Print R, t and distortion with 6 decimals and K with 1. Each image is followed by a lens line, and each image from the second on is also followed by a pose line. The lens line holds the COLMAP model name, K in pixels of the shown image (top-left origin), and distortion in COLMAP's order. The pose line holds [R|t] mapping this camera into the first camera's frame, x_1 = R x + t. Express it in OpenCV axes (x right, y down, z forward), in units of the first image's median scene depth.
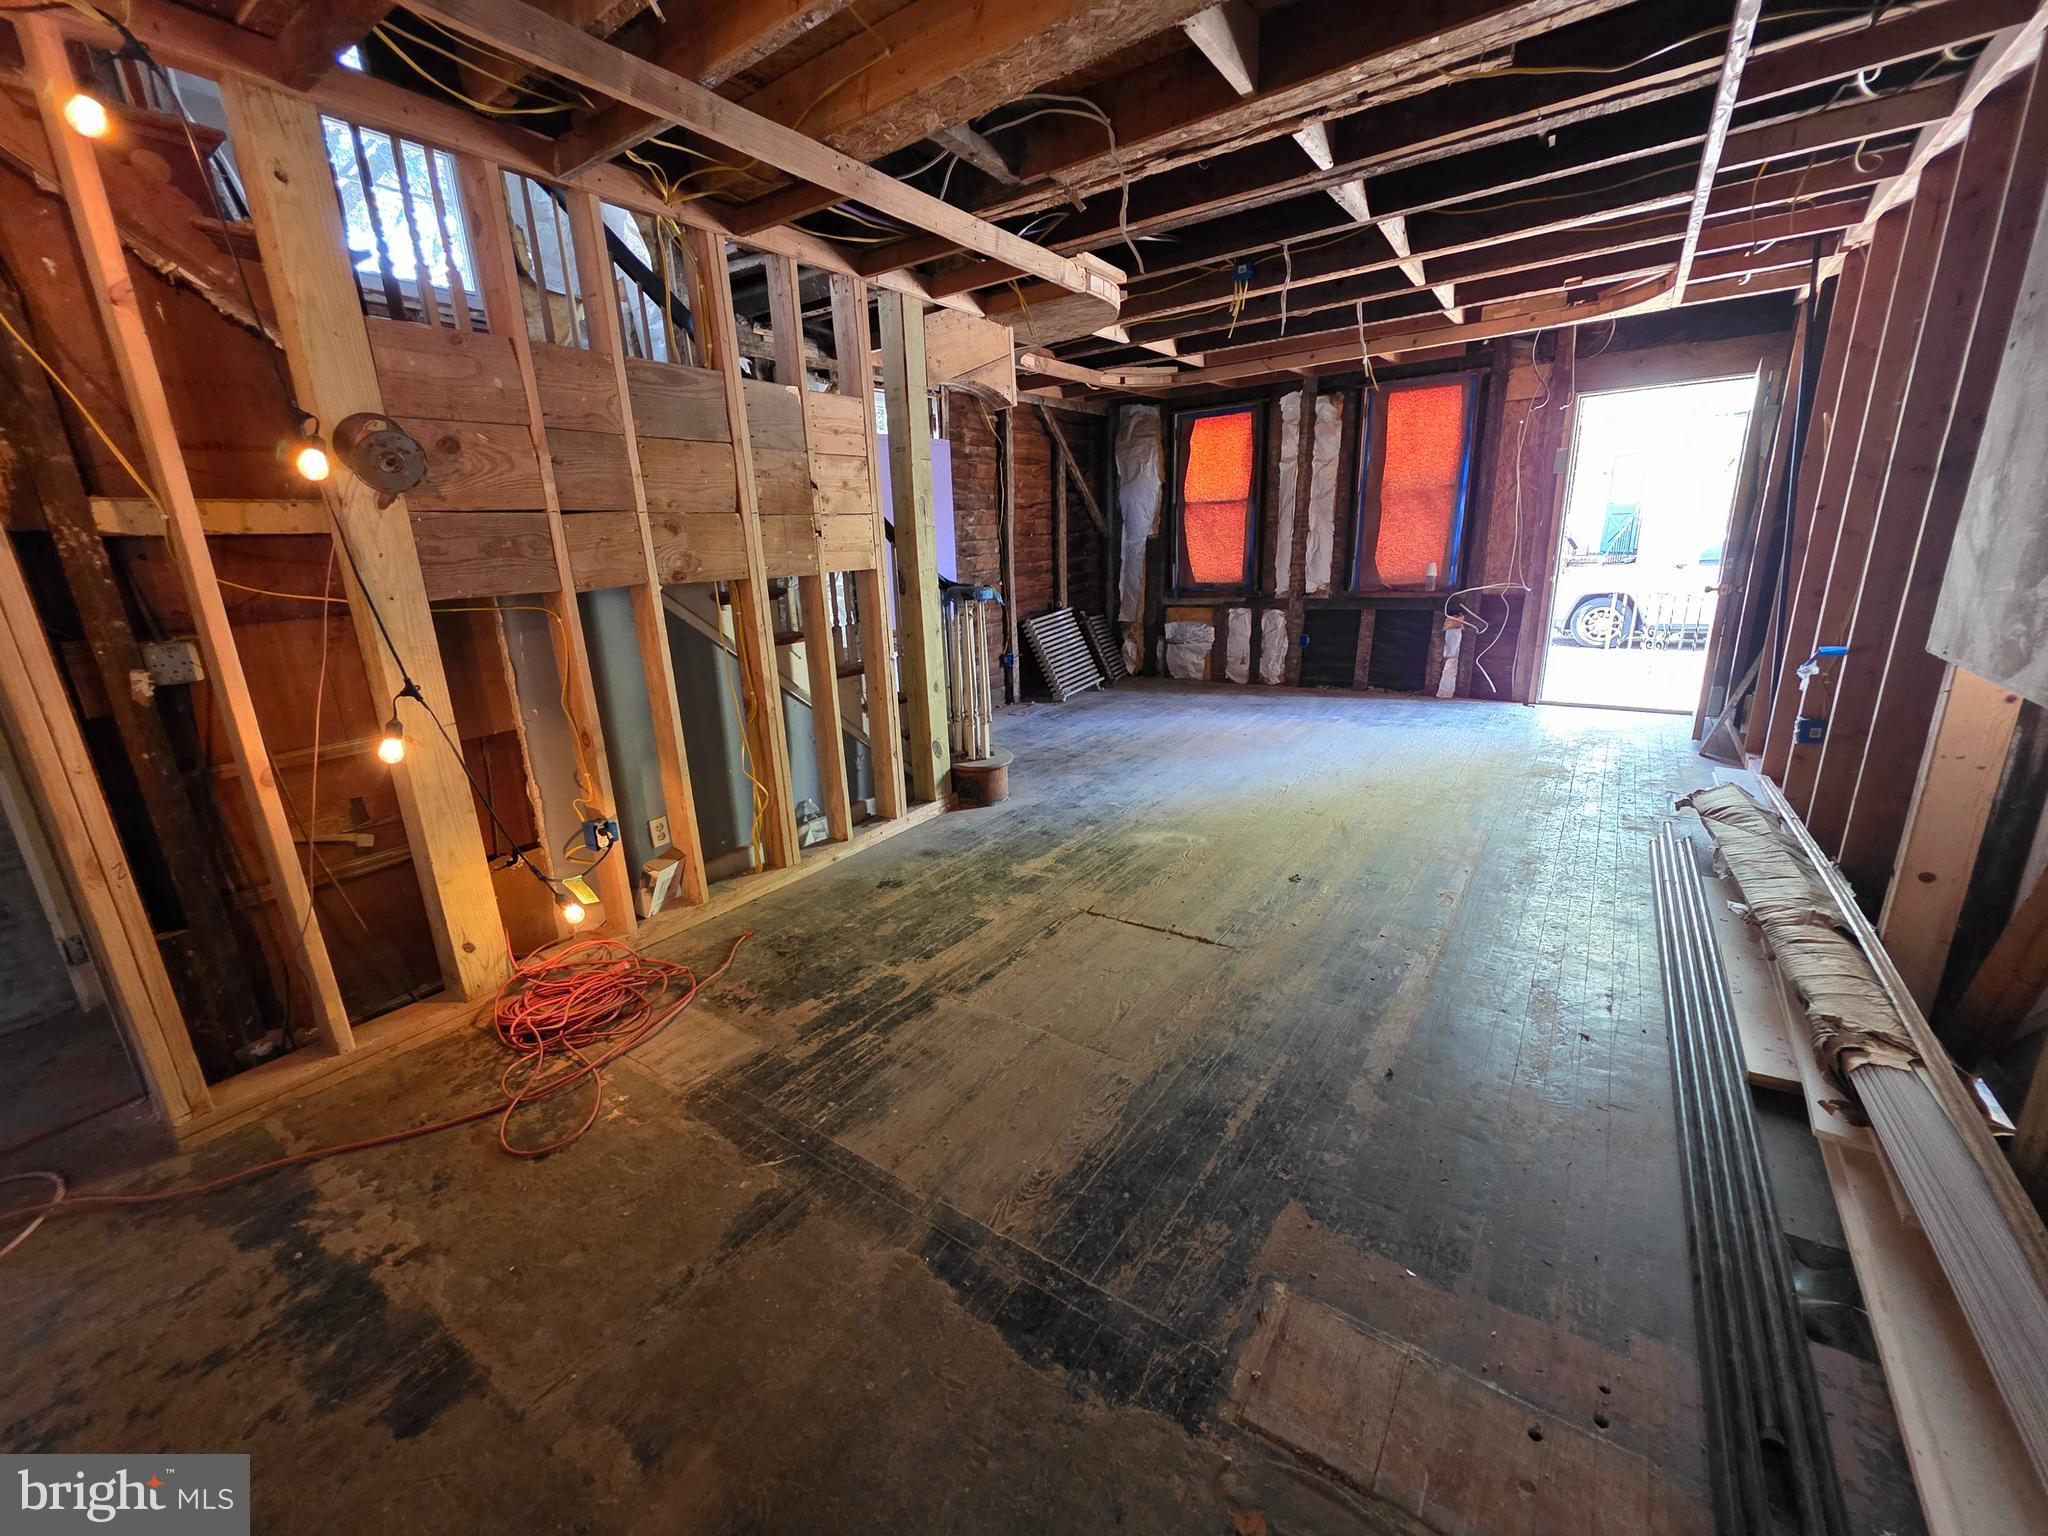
lens RADIAL K [[823.0, 0, 1015.3], [0, 823.0, 761.9], [0, 0, 1]] dist [0.008329, -0.000696]
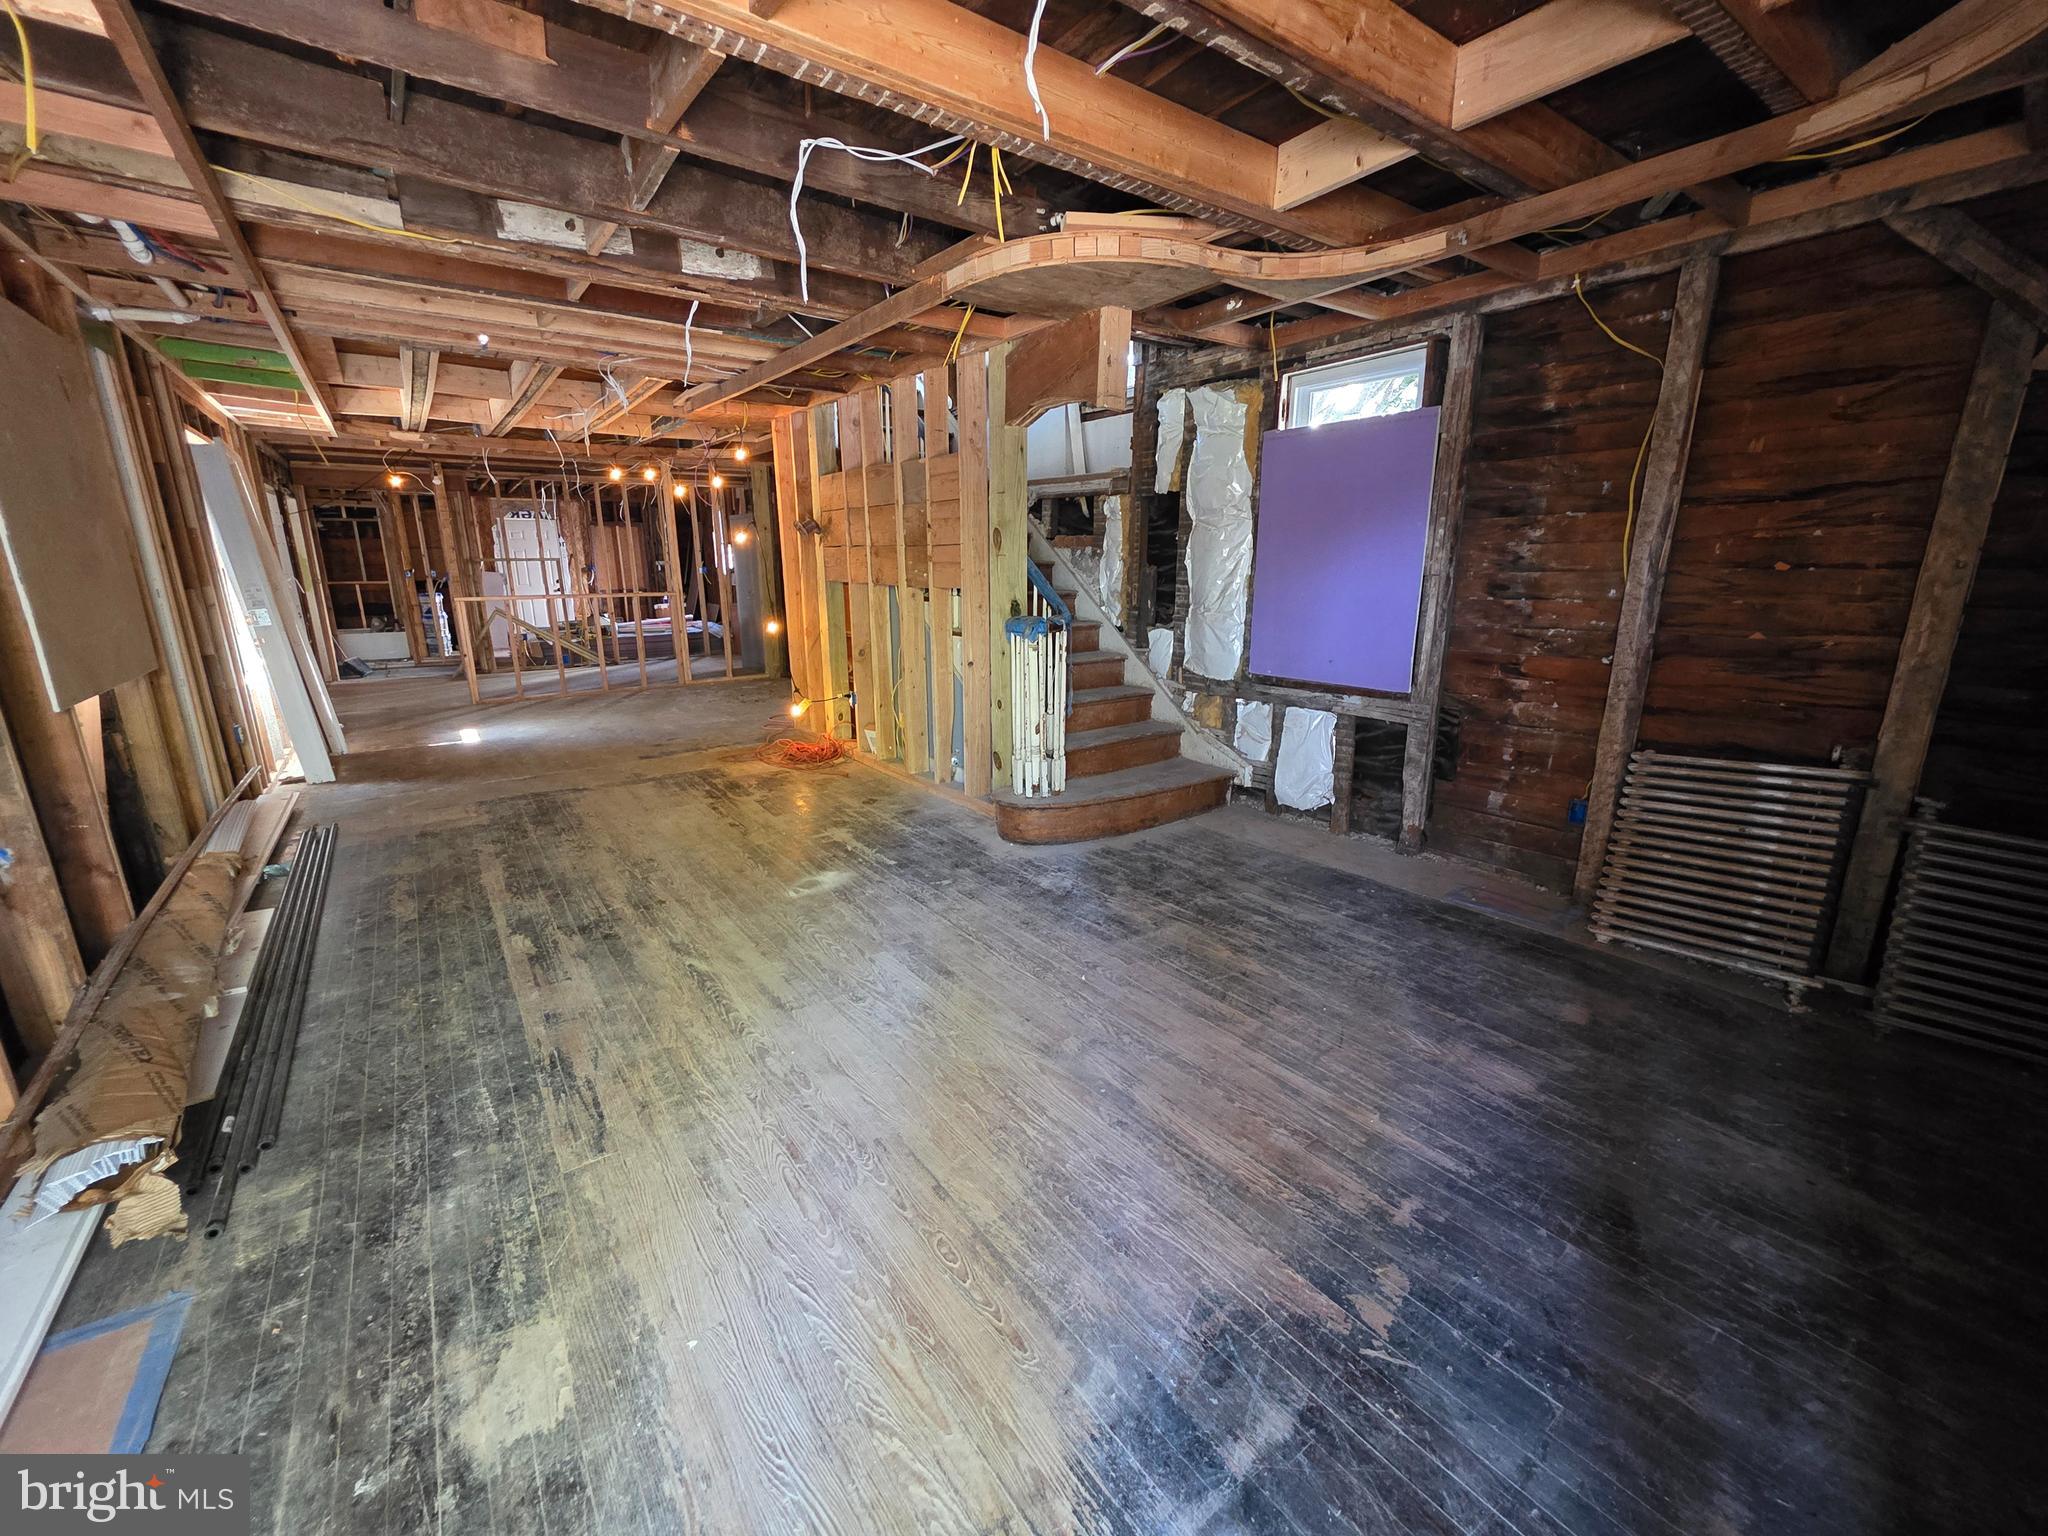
lens RADIAL K [[823.0, 0, 1015.3], [0, 823.0, 761.9], [0, 0, 1]] dist [0.008329, -0.000696]
pose [[-0.323170, 0.268310, -0.907508, 0.957369], [-0.230943, 0.907611, 0.350581, -0.434432], [0.917729, 0.322880, -0.231348, 1.388551]]
